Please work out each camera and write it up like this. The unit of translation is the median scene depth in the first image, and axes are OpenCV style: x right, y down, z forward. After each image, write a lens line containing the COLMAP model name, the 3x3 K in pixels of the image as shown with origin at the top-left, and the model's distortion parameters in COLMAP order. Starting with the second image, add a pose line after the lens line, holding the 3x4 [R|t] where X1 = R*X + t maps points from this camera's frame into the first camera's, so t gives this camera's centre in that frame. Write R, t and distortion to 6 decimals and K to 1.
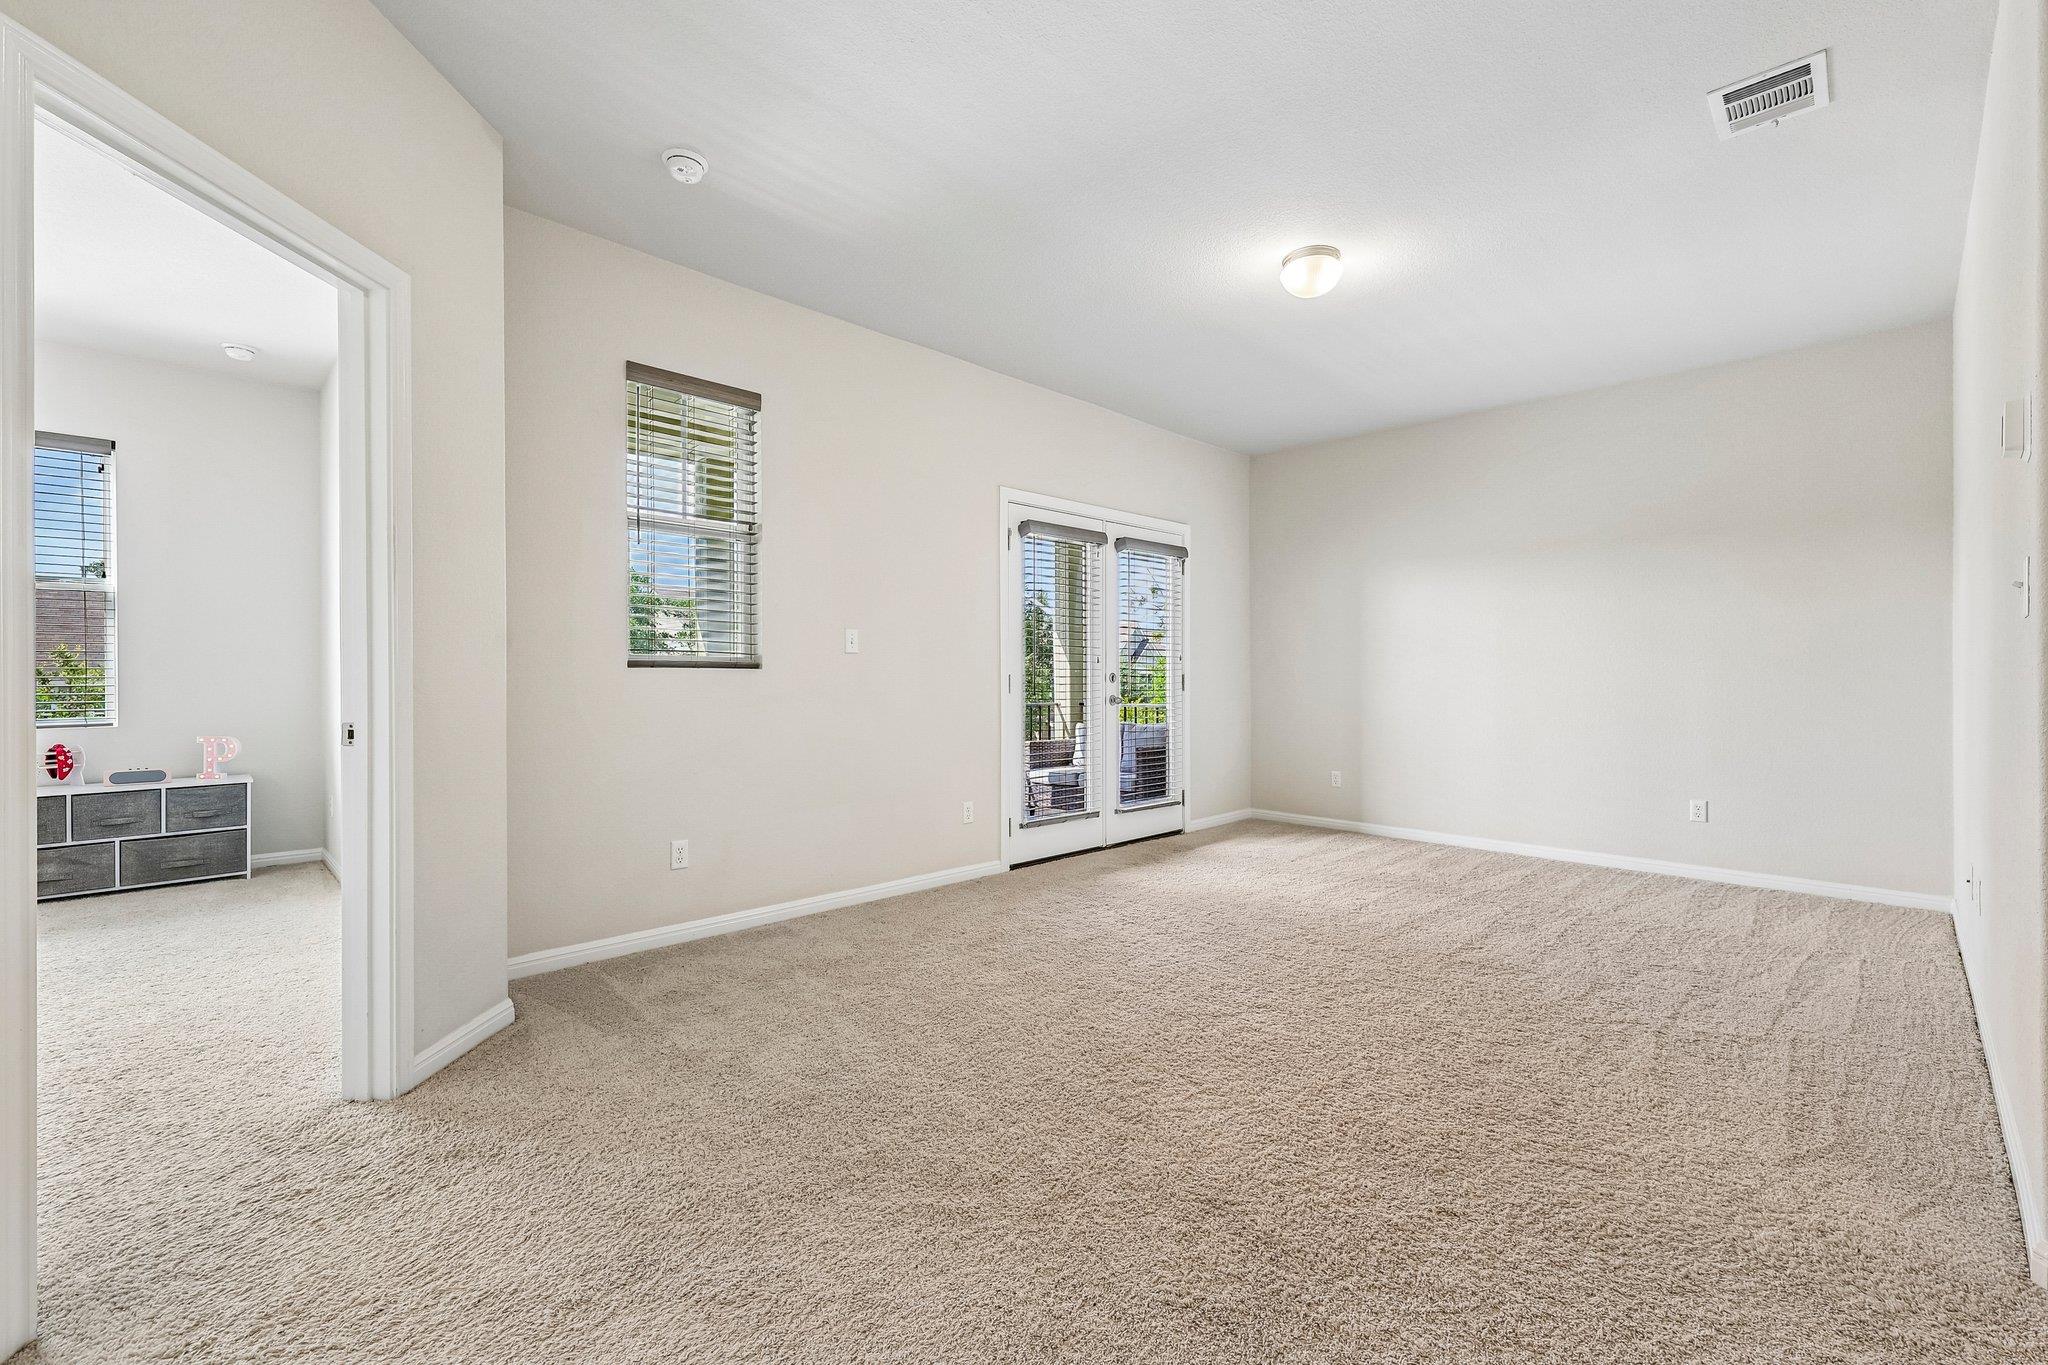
lens RADIAL K [[861.8, 0, 1028.0], [0, 861.8, 680.7], [0, 0, 1]] dist [-0.000179, -0.000277]
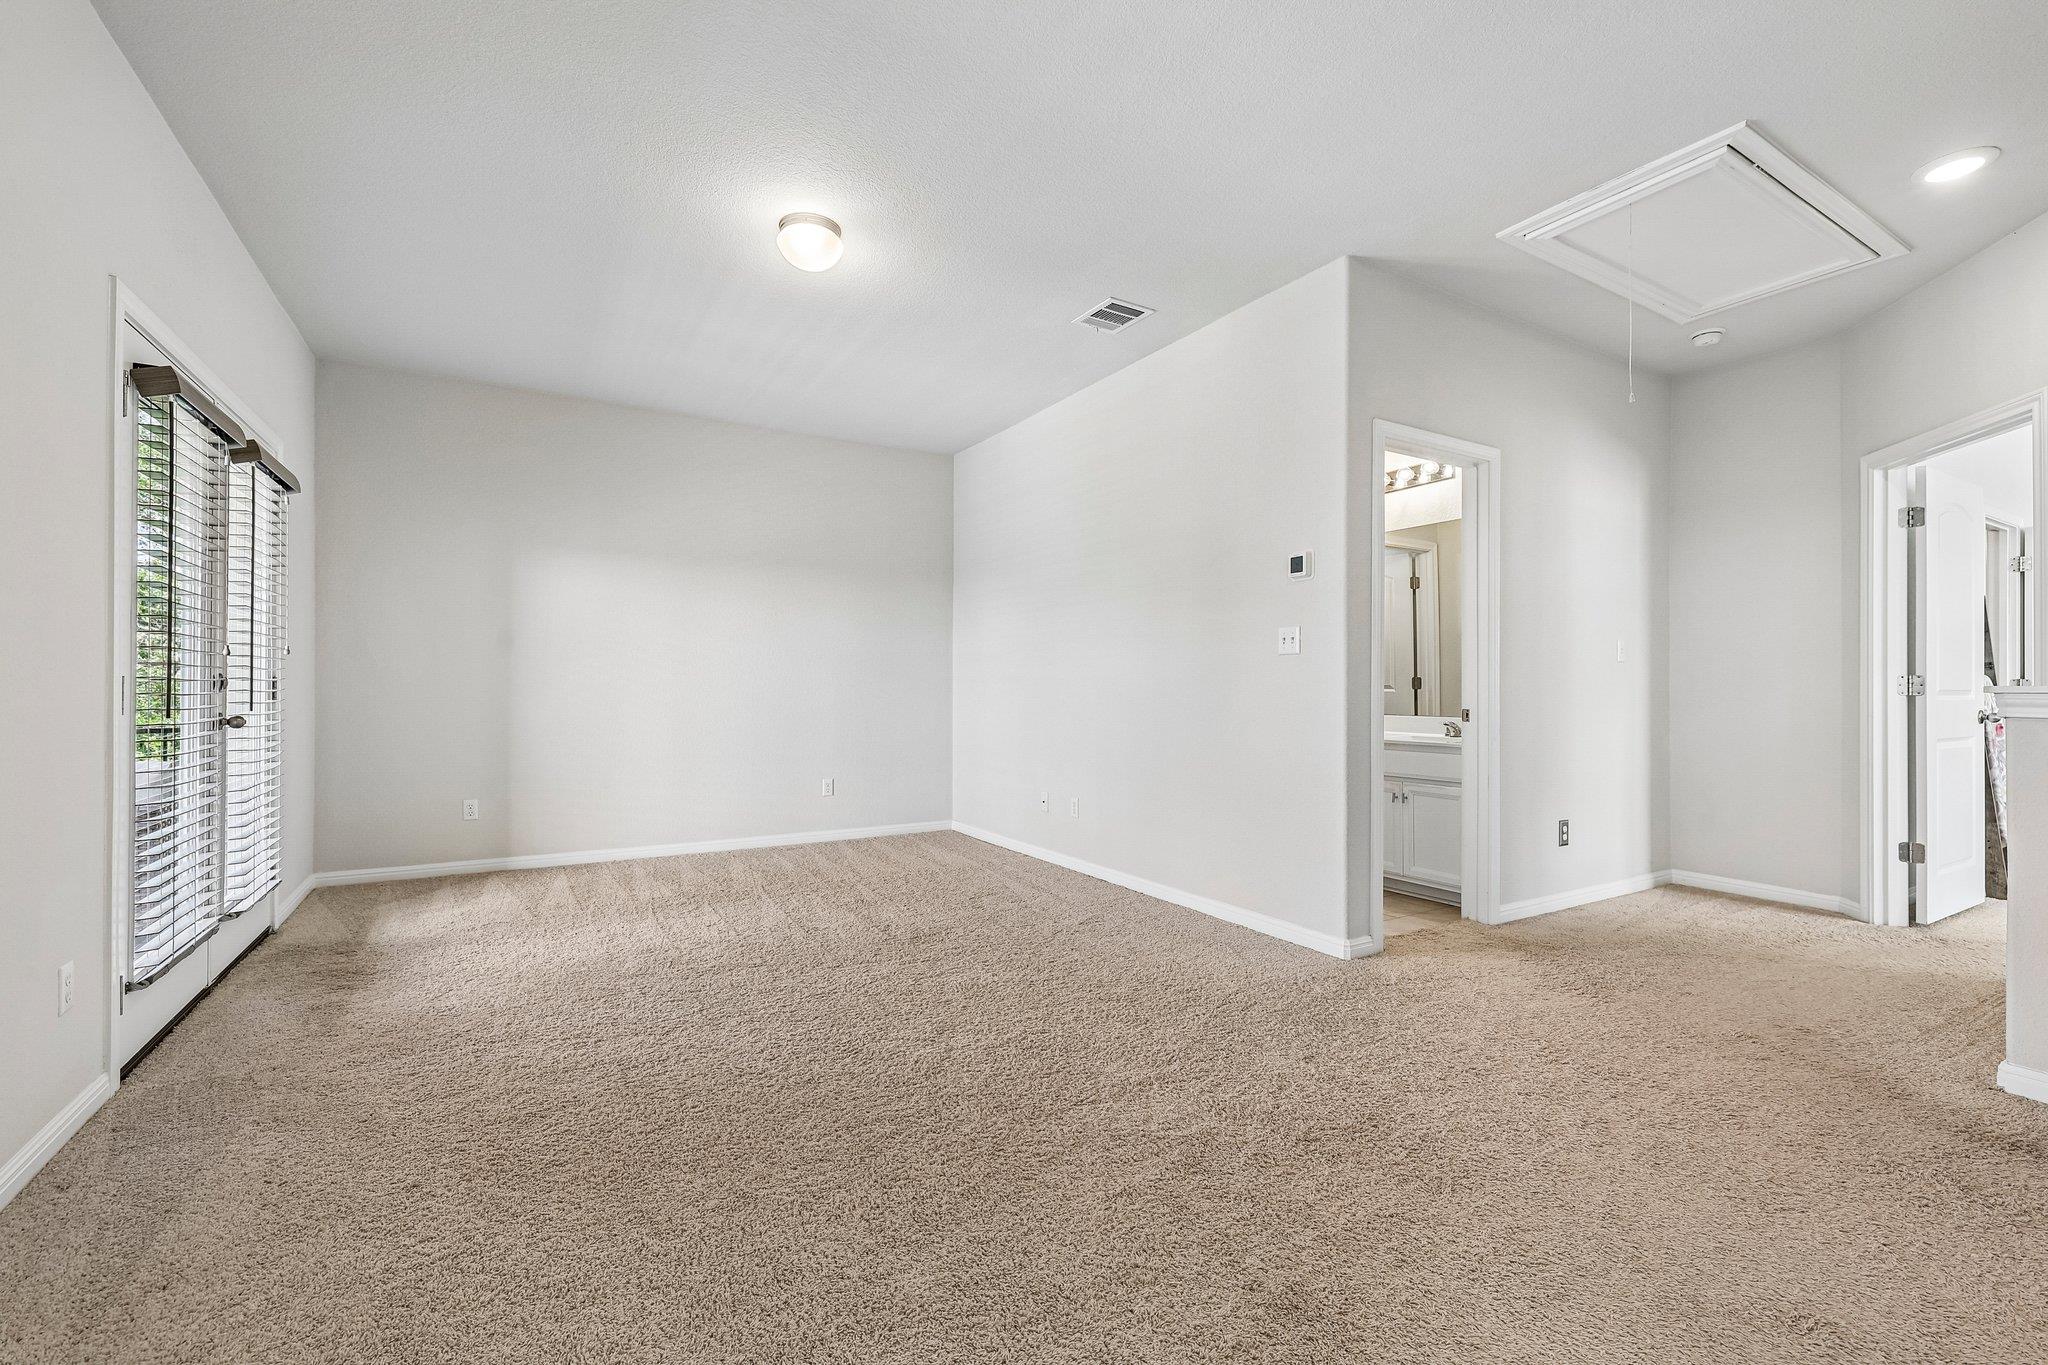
lens RADIAL K [[861.8, 0, 1028.0], [0, 861.8, 680.7], [0, 0, 1]] dist [-0.000179, -0.000277]
pose [[0.245220, 0.001151, 0.969467, -0.455776], [0.001445, 0.999998, -0.001552, -0.003321], [-0.969466, 0.001781, 0.245218, 0.496656]]
